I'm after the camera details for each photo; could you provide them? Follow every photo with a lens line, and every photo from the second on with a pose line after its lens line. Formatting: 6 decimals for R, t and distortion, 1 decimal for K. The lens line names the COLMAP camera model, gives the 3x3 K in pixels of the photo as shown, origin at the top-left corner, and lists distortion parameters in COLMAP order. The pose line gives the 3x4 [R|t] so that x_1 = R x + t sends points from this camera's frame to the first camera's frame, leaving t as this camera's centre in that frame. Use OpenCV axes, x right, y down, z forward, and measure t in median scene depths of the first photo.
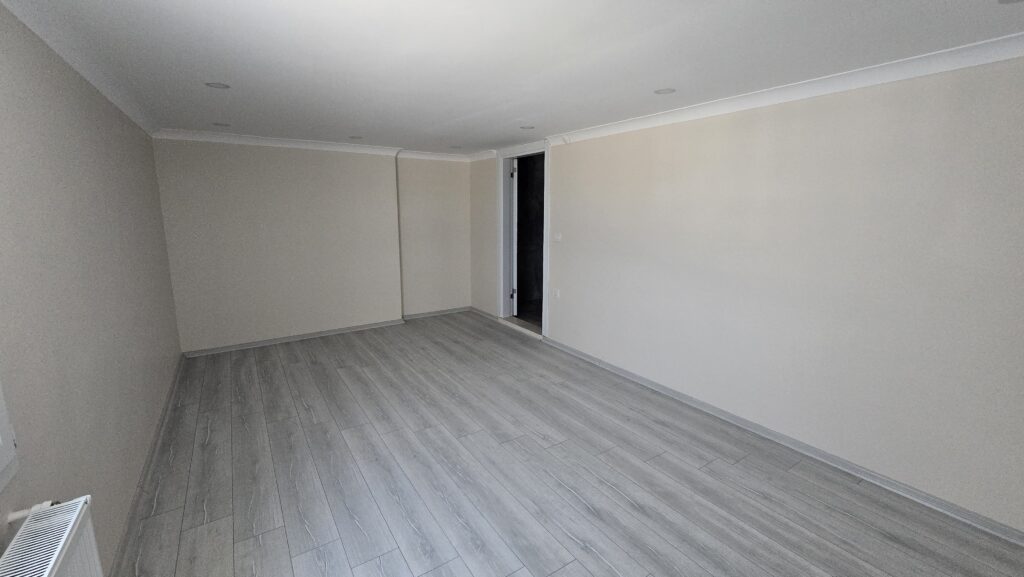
lens RADIAL K [[420.4, 0, 510.8], [0, 420.4, 283.8], [0, 0, 1]] dist [-0.004820, 0.001689]
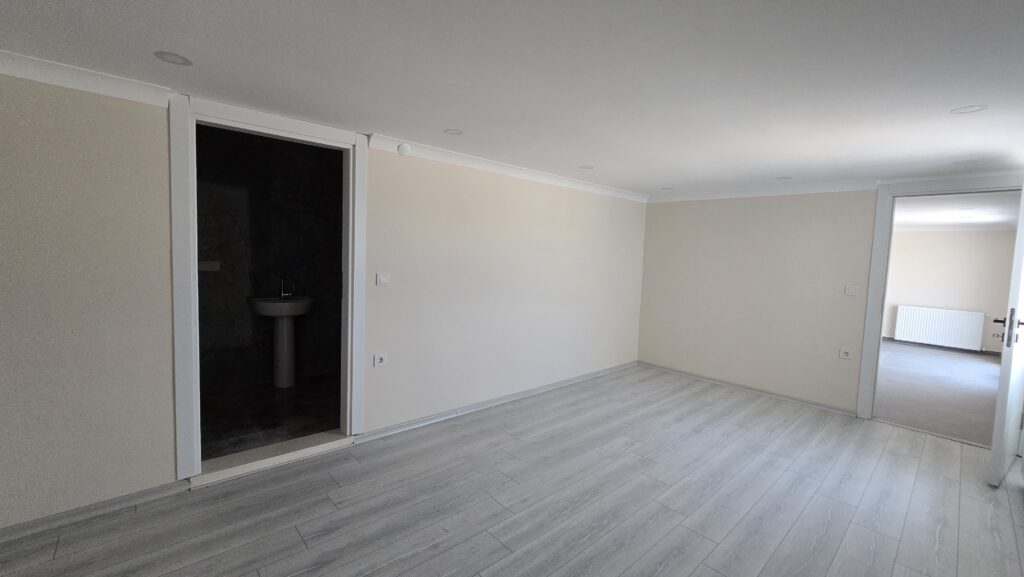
lens RADIAL K [[420.4, 0, 512.1], [0, 420.4, 287.6], [0, 0, 1]] dist [-0.004820, 0.001689]
pose [[-0.158729, -0.092983, 0.982934, -0.924650], [0.131439, 0.984704, 0.114376, -0.223869], [-0.978534, 0.147351, -0.144080, 1.360808]]
